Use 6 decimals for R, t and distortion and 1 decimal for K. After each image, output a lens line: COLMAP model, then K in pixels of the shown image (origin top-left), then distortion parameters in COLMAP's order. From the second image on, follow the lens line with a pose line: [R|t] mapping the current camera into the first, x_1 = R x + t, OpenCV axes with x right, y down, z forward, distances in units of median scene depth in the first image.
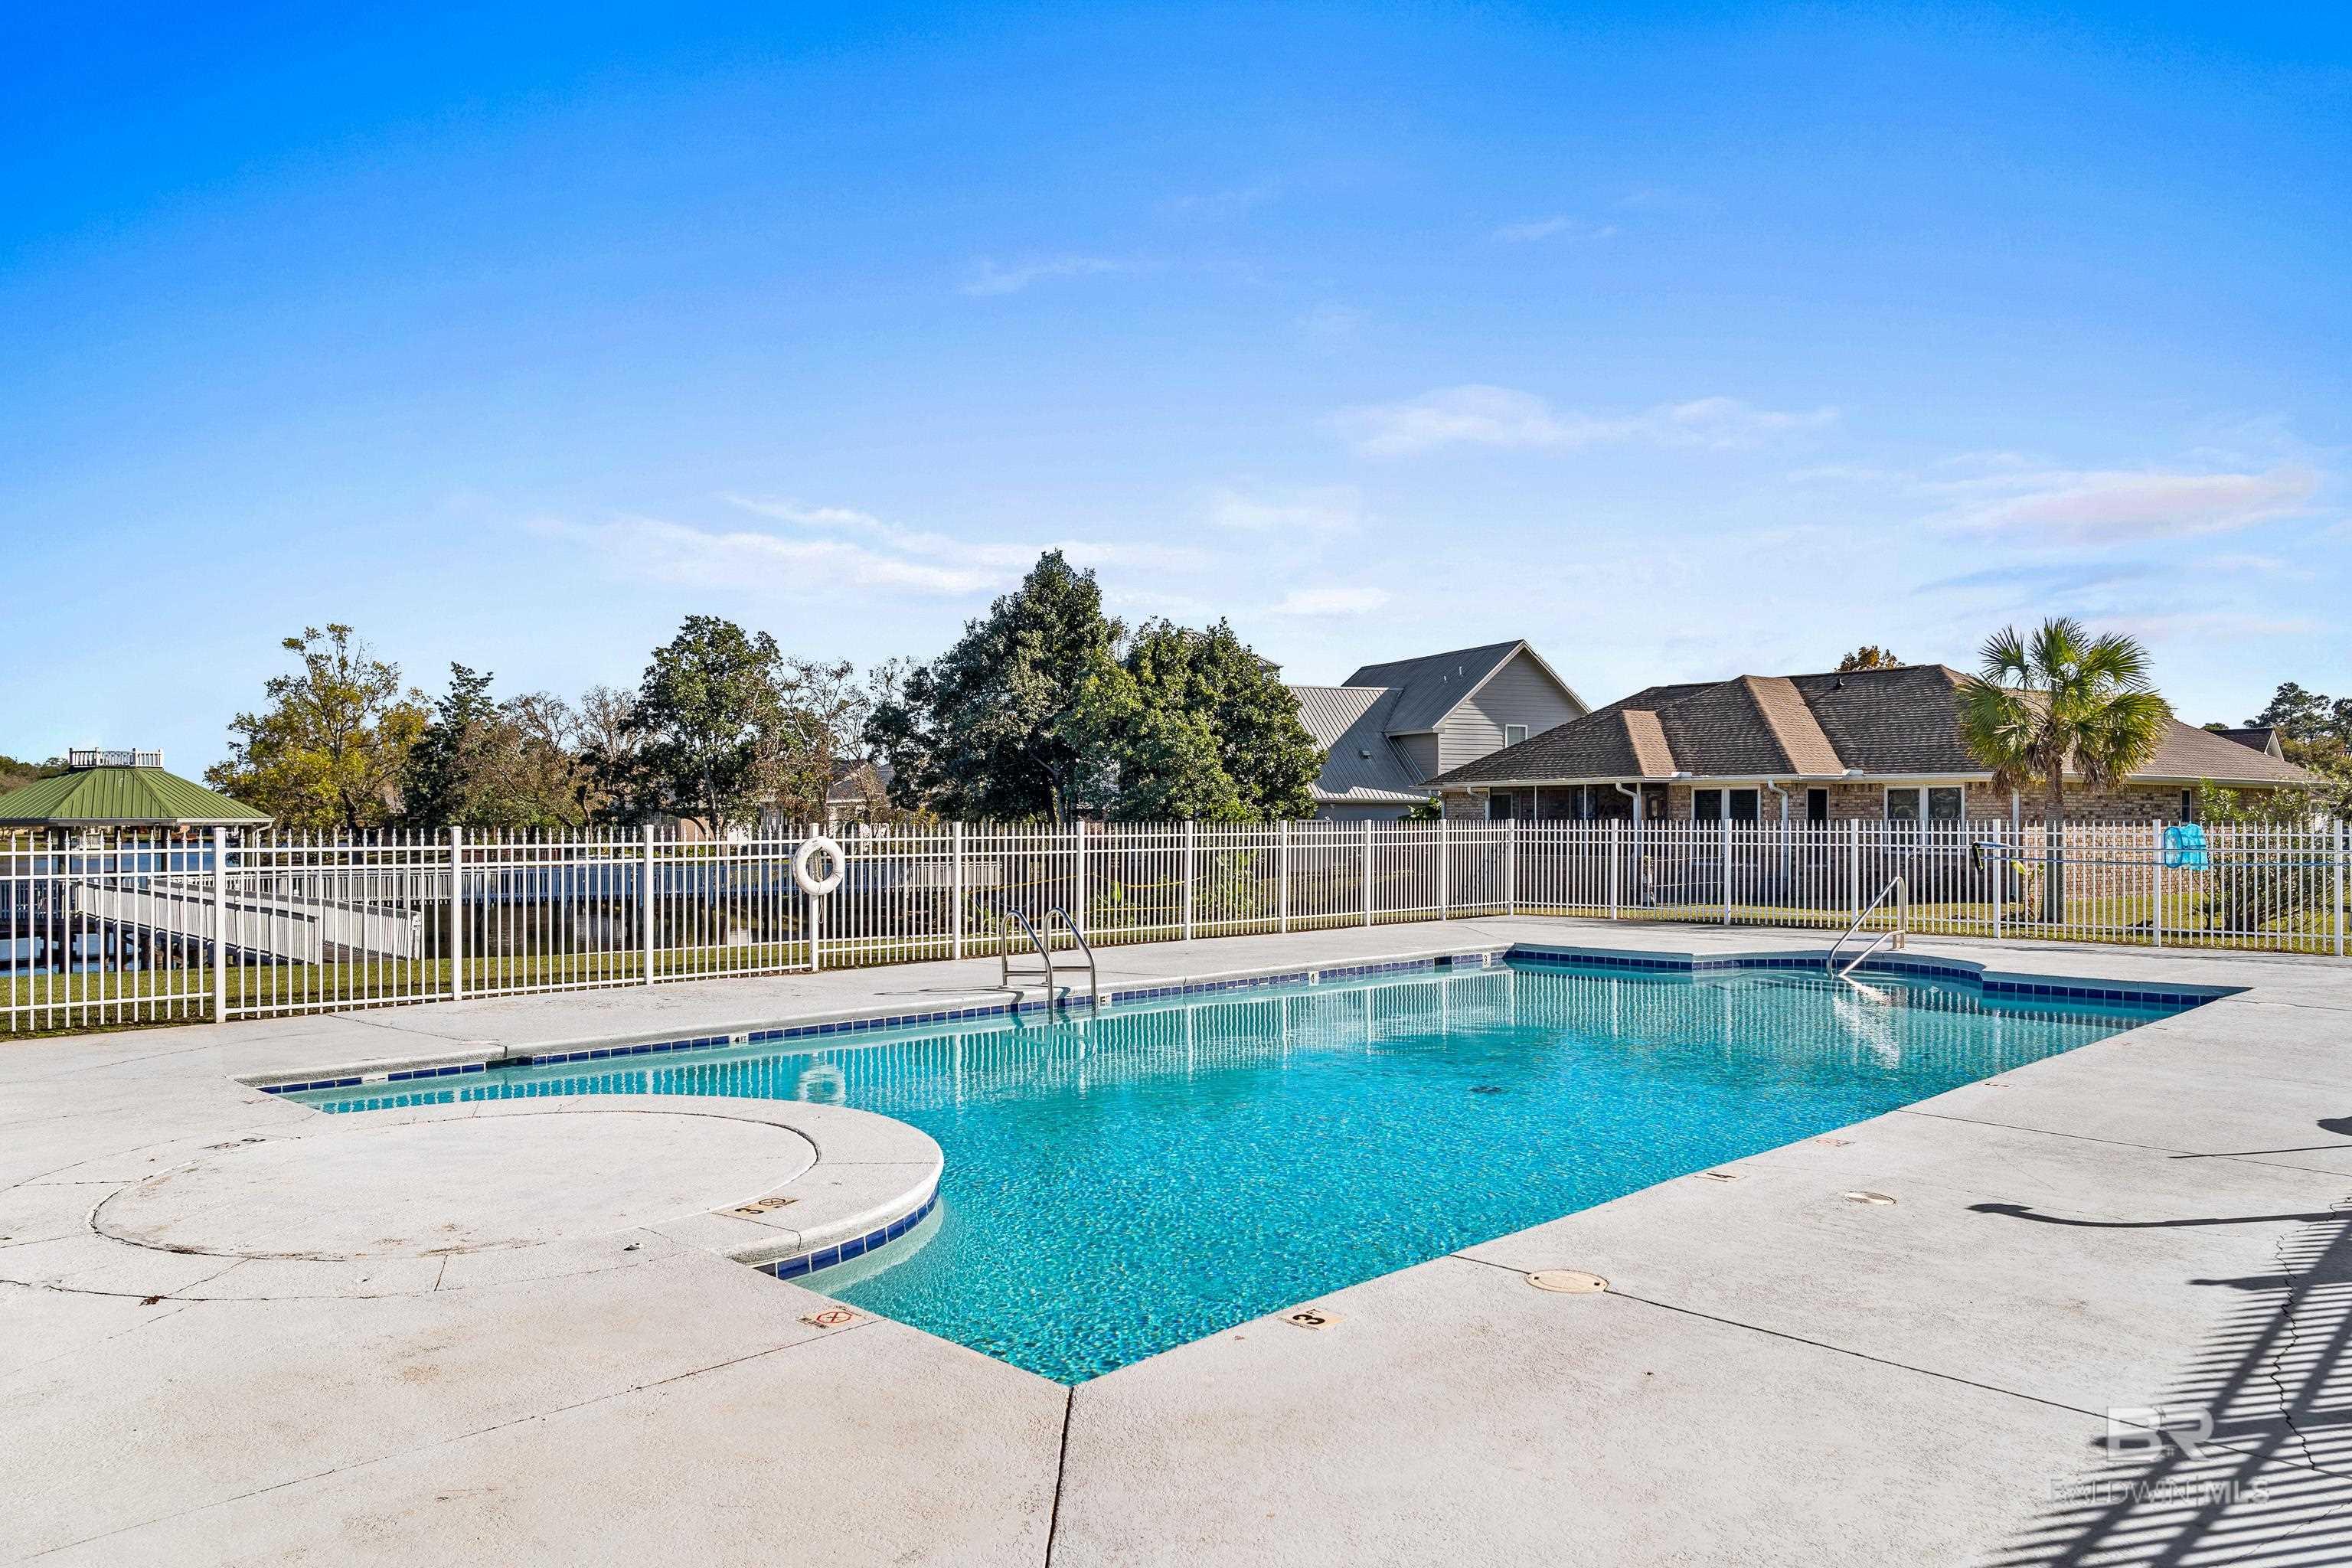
lens RADIAL K [[1639.1, 0, 1176.0], [0, 1639.1, 784.0], [0, 0, 1]] dist [-0.012099, -0.000186]
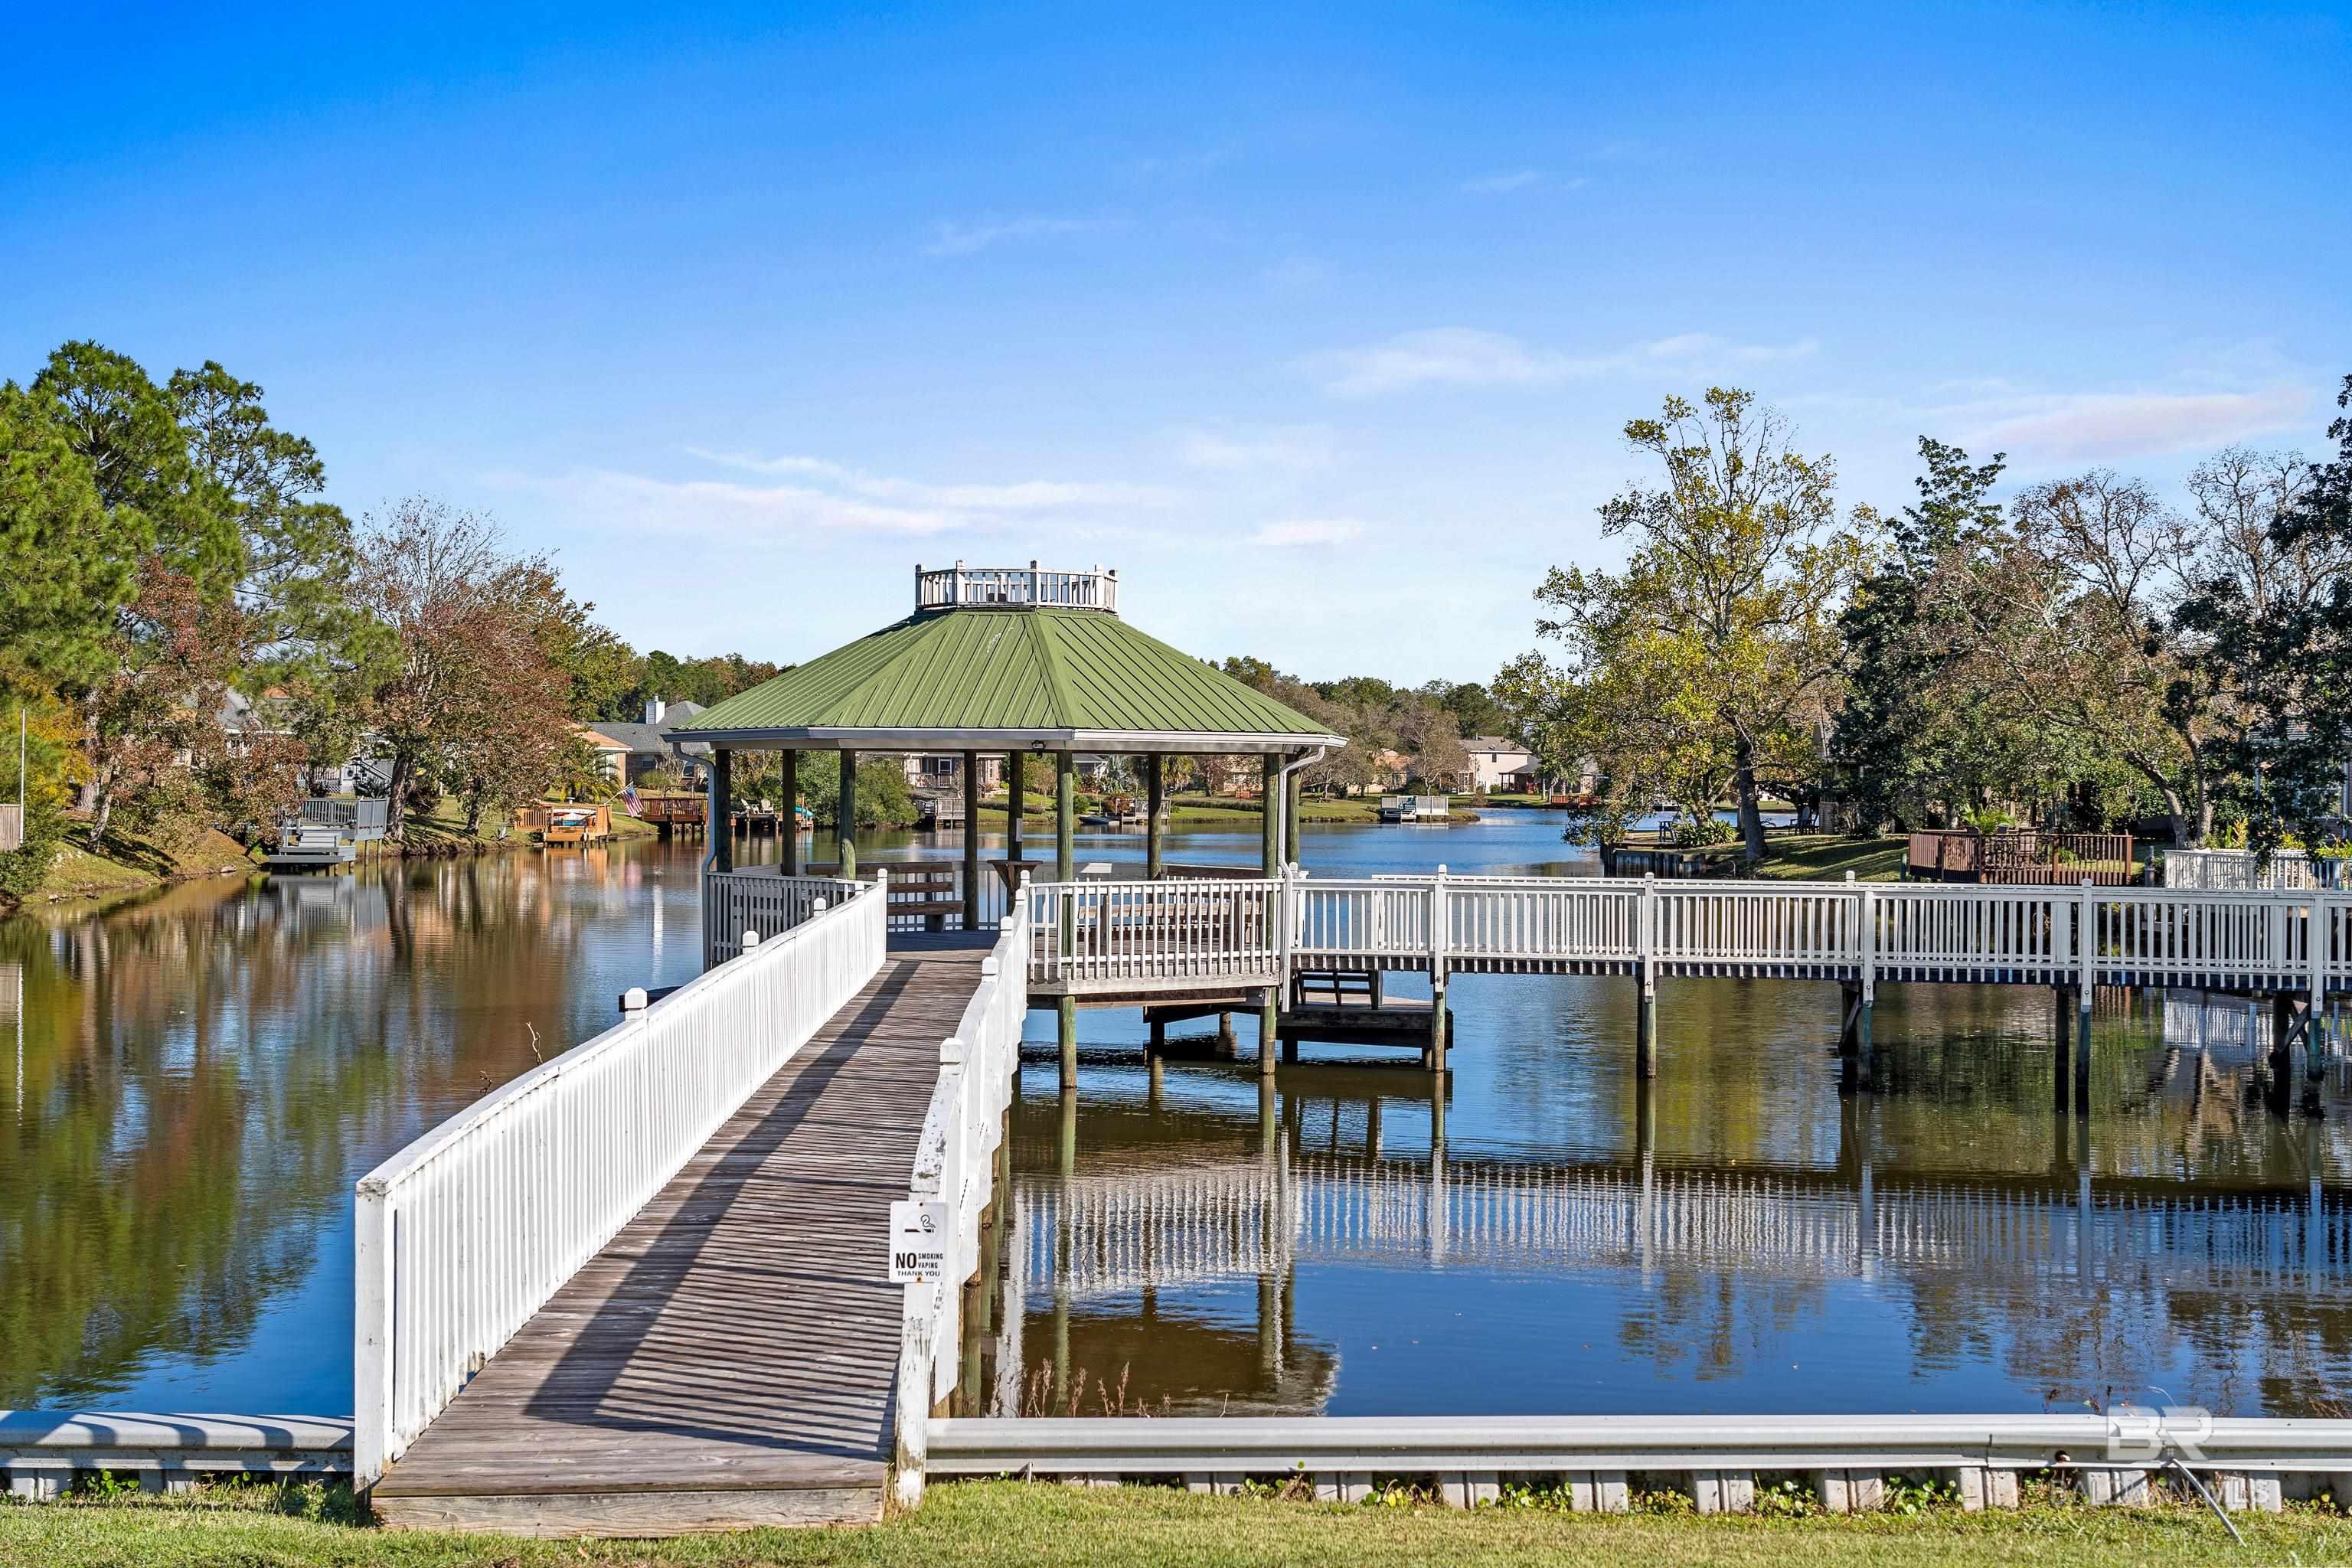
lens RADIAL K [[2766.0, 0, 1172.4], [0, 2766.0, 911.0], [0, 0, 1]] dist [0.027851, 0.025458]
pose [[0.759585, 0.040078, -0.649172, -0.077473], [0.004064, 0.997788, 0.066355, 0.009311], [0.650395, -0.053040, 0.757742, 0.235995]]
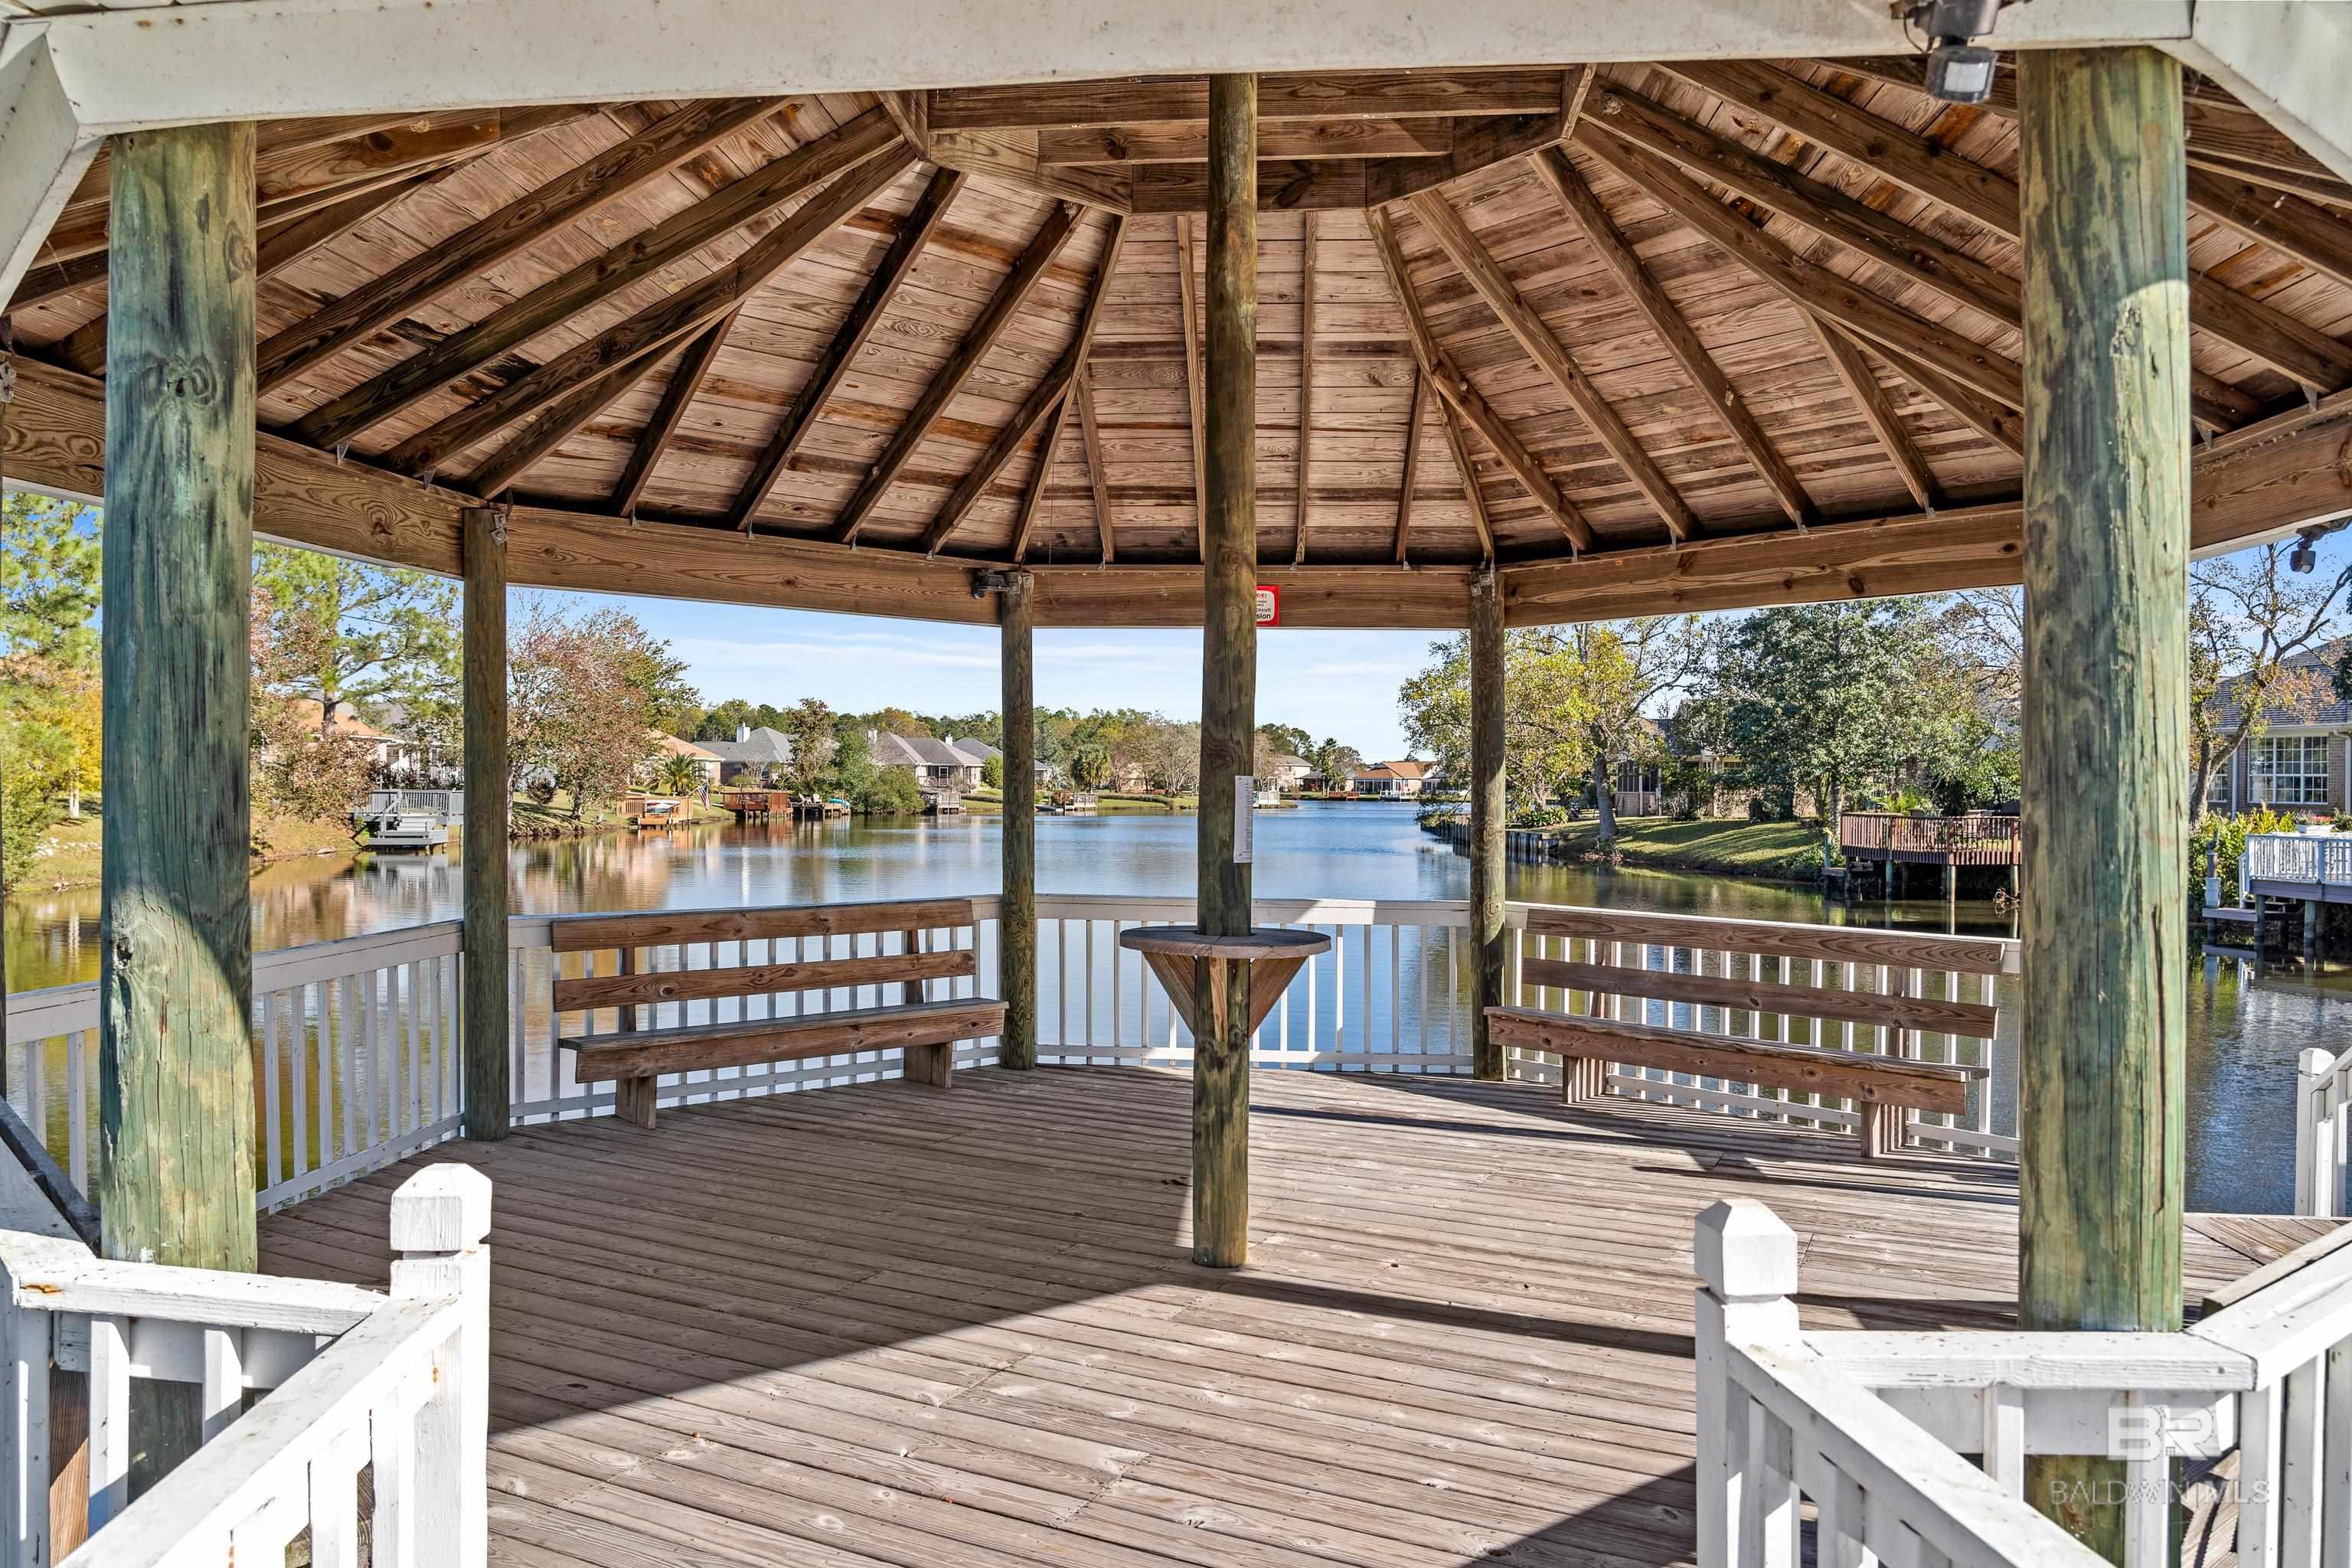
lens RADIAL K [[1639.1, 0, 1176.0], [0, 1639.1, 784.0], [0, 0, 1]] dist [-0.012099, -0.000186]
pose [[0.796767, 0.007694, -0.604238, -0.280017], [0.004683, 0.999810, 0.018906, 0.019525], [0.604269, -0.017893, 0.796580, 0.435728]]
